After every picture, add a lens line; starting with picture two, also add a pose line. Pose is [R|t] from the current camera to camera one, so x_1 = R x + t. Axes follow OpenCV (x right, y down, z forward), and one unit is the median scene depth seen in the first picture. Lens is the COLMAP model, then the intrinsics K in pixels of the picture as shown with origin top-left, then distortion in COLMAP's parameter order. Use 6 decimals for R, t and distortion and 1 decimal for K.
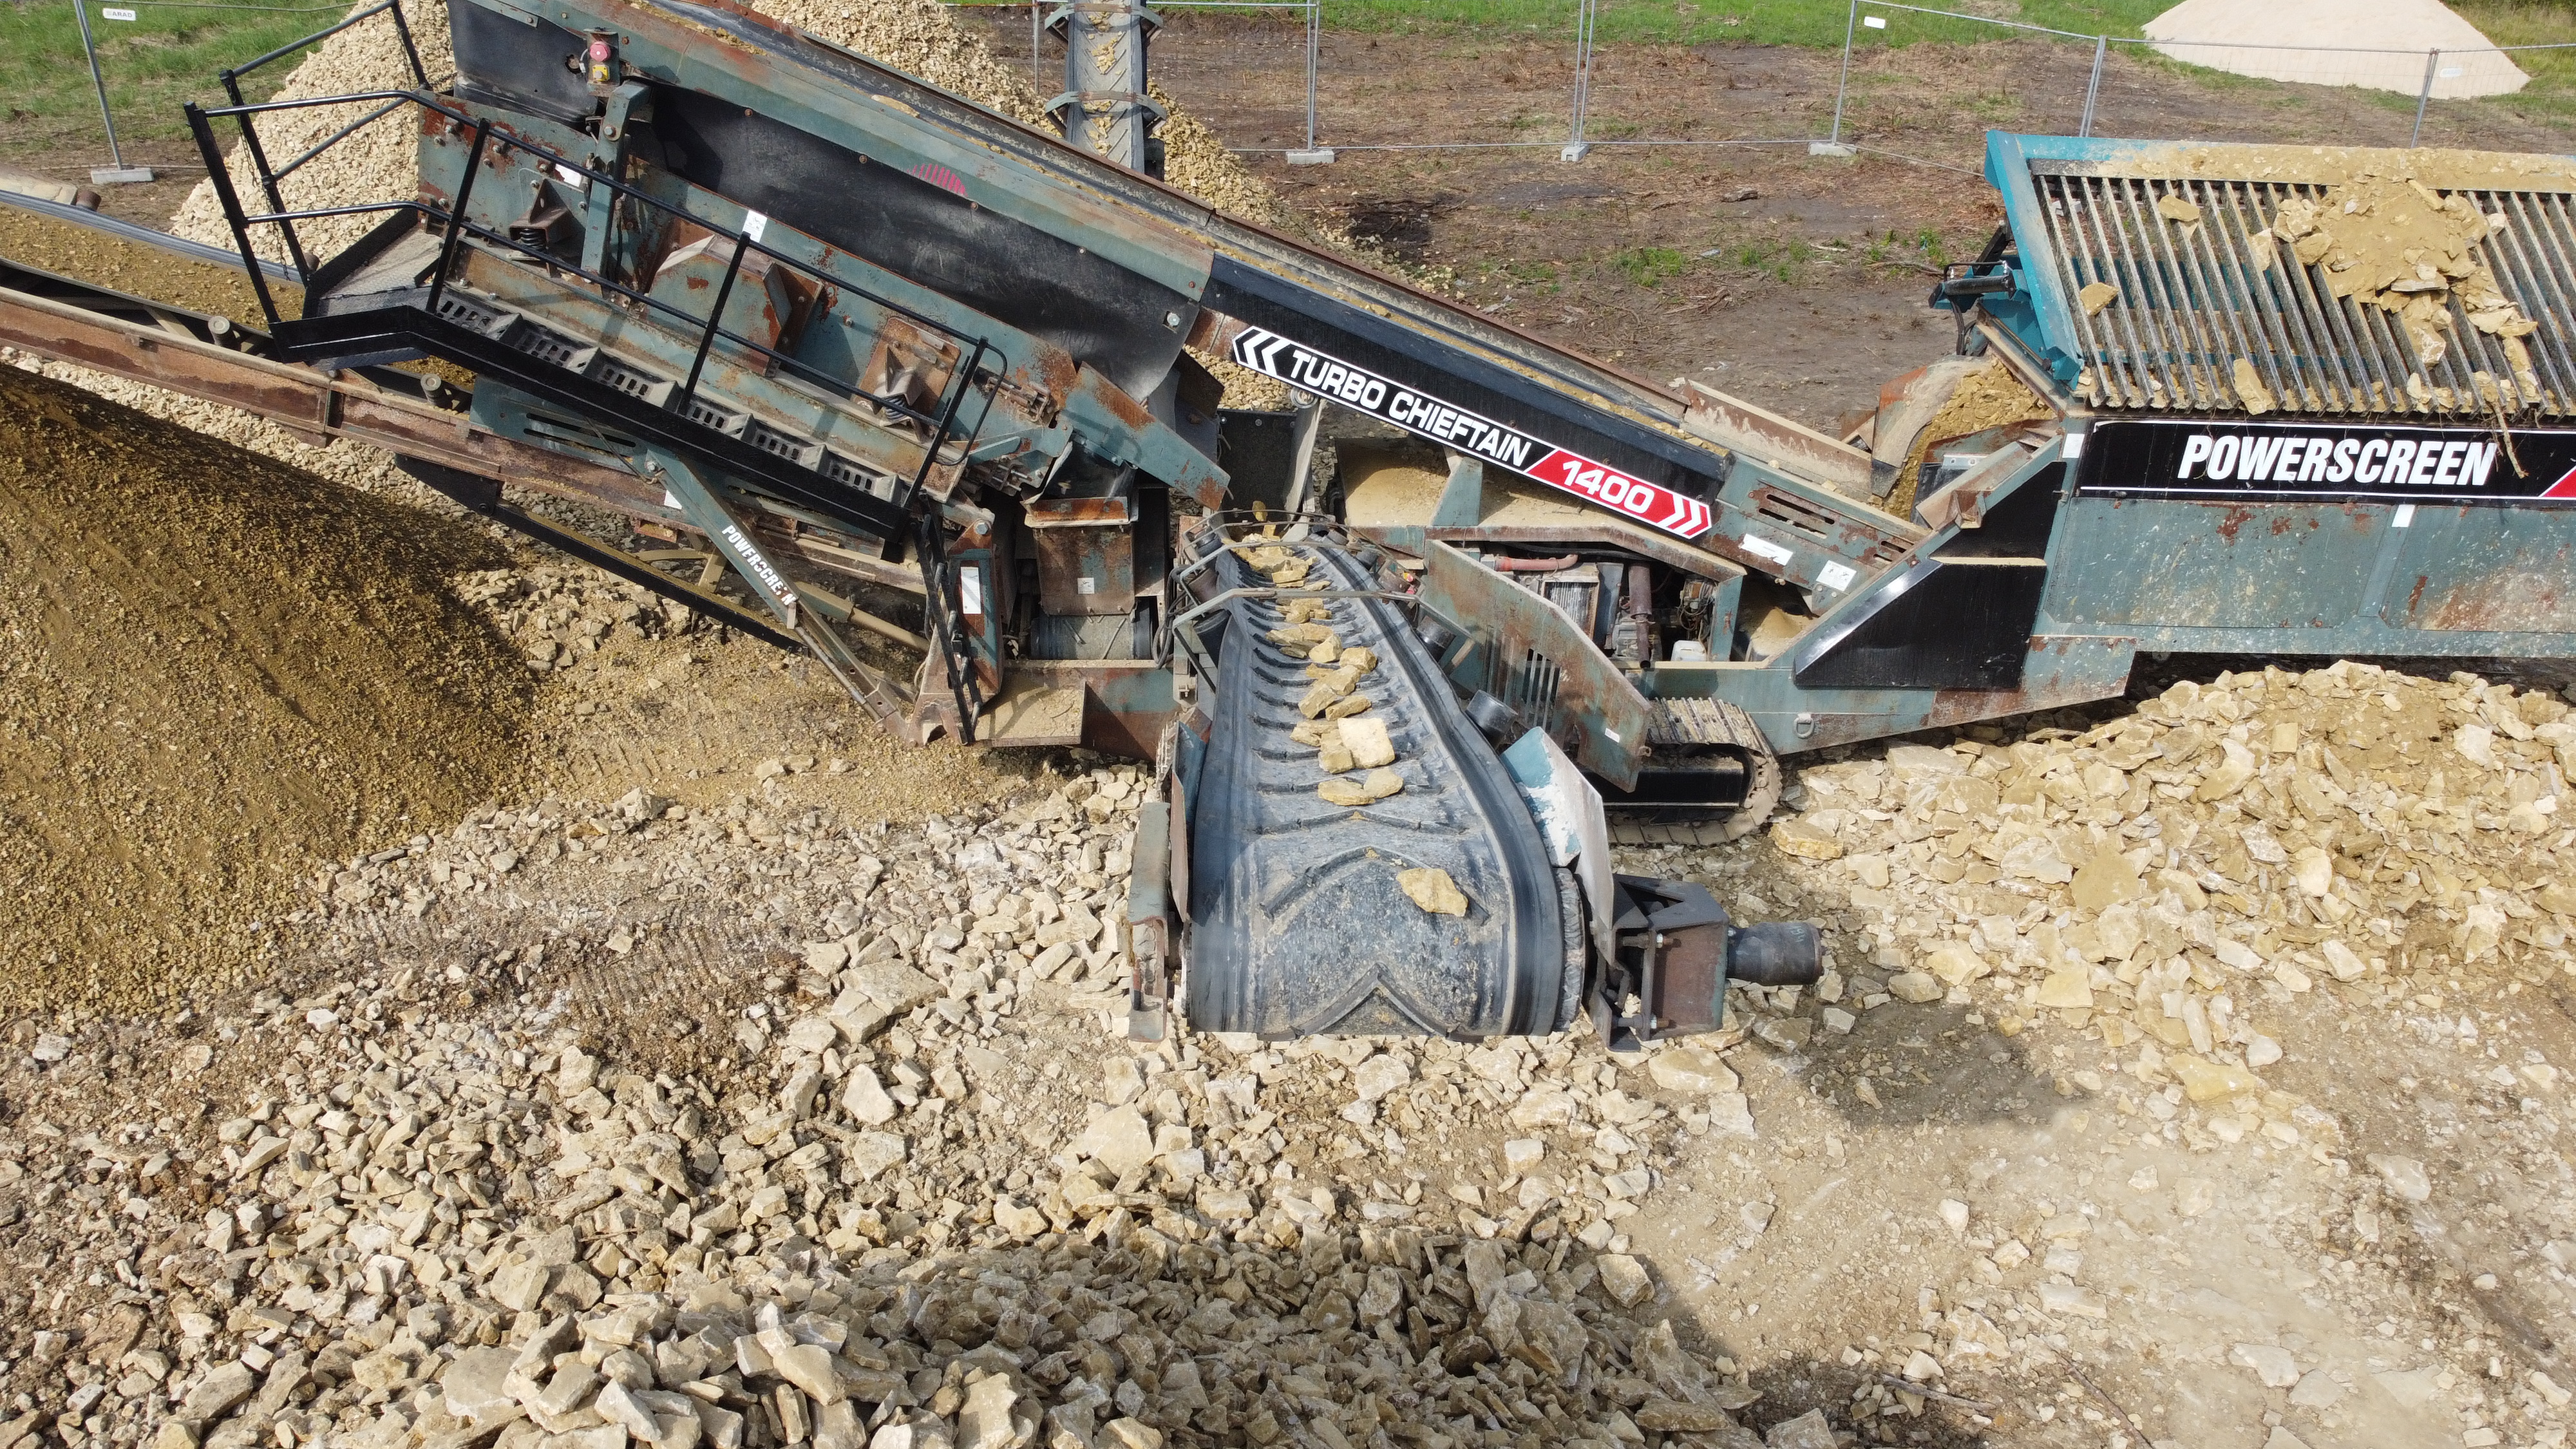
lens RADIAL K [[1943.9, 0, 1290.2], [0, 1943.9, 737.0], [0, 0, 1]] dist [0.007004, -0.011342]
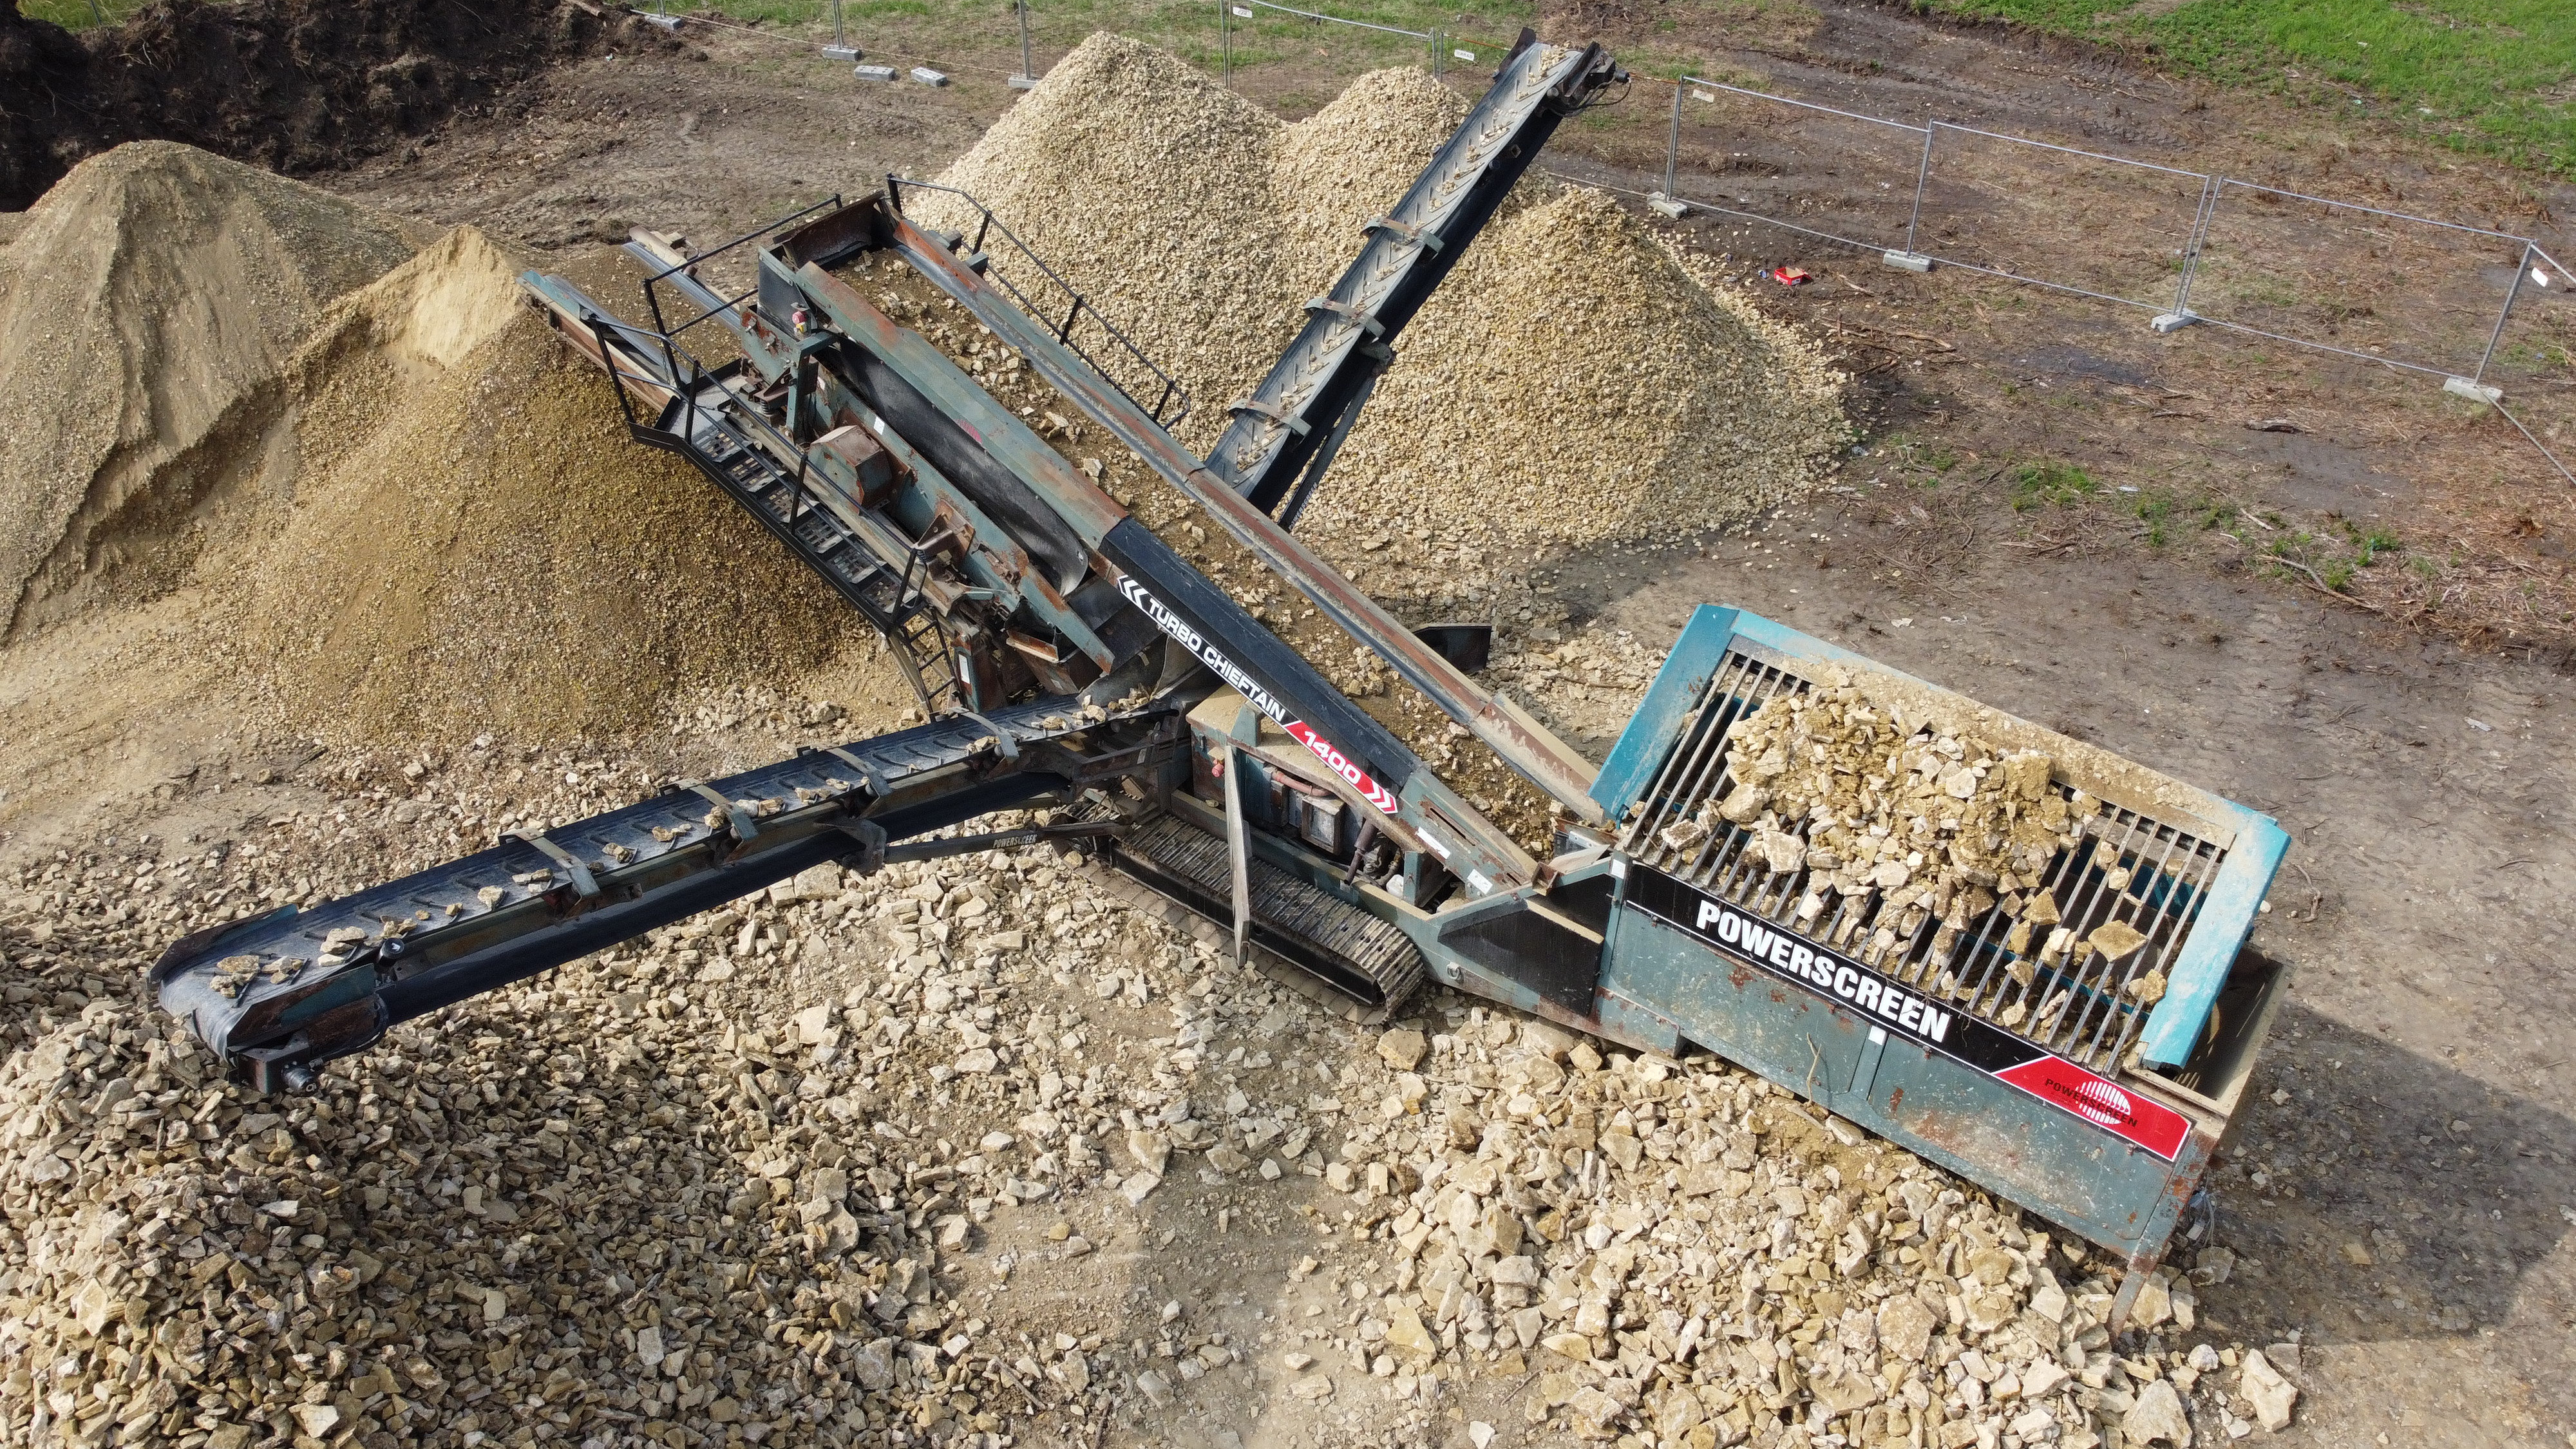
lens RADIAL K [[1943.9, 0, 1288.4], [0, 1943.9, 732.5], [0, 0, 1]] dist [0.007004, -0.011342]
pose [[0.786191, 0.373946, -0.492005, 0.818897], [-0.298108, 0.926875, 0.228110, -0.455122], [0.541328, -0.032668, 0.840177, -0.182635]]
